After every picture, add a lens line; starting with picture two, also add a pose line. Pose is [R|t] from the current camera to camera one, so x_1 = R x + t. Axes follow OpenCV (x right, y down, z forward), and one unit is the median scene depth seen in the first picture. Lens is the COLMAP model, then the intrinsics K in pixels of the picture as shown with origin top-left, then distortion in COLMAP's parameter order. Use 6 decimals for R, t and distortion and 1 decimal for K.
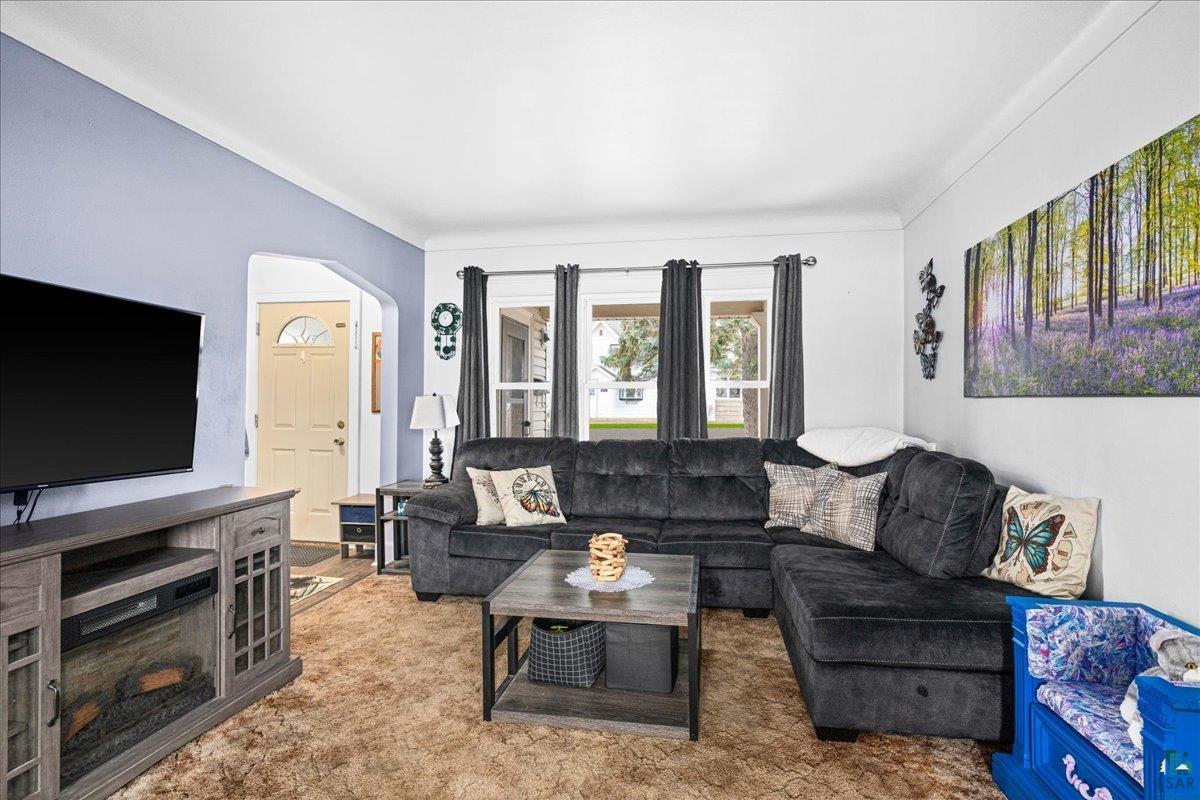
lens RADIAL K [[578.4, 0, 609.9], [0, 578.4, 395.0], [0, 0, 1]] dist [-0.003059, 0.001136]
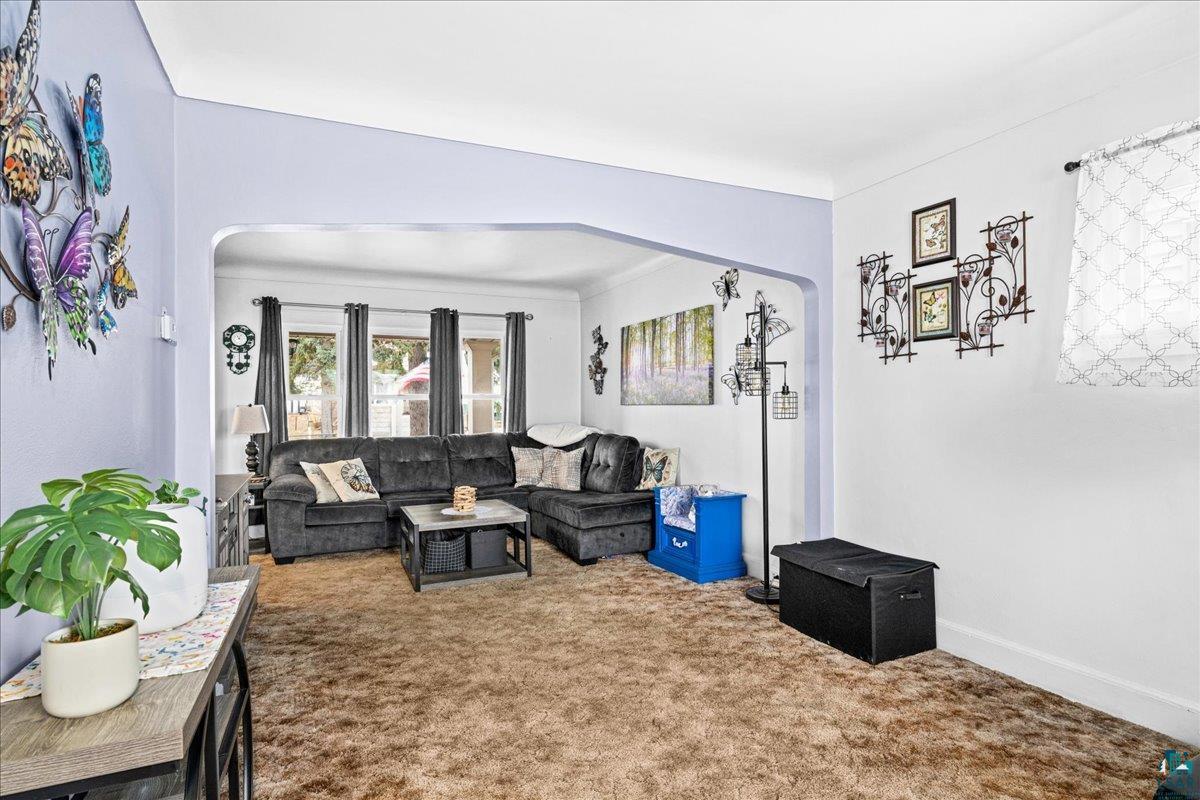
lens RADIAL K [[578.4, 0, 592.9], [0, 578.4, 406.6], [0, 0, 1]] dist [-0.003059, 0.001136]
pose [[0.830700, -0.008606, 0.556654, -0.425525], [0.002845, 0.999933, 0.011214, -0.010276], [-0.556713, -0.007731, 0.830669, -0.429577]]
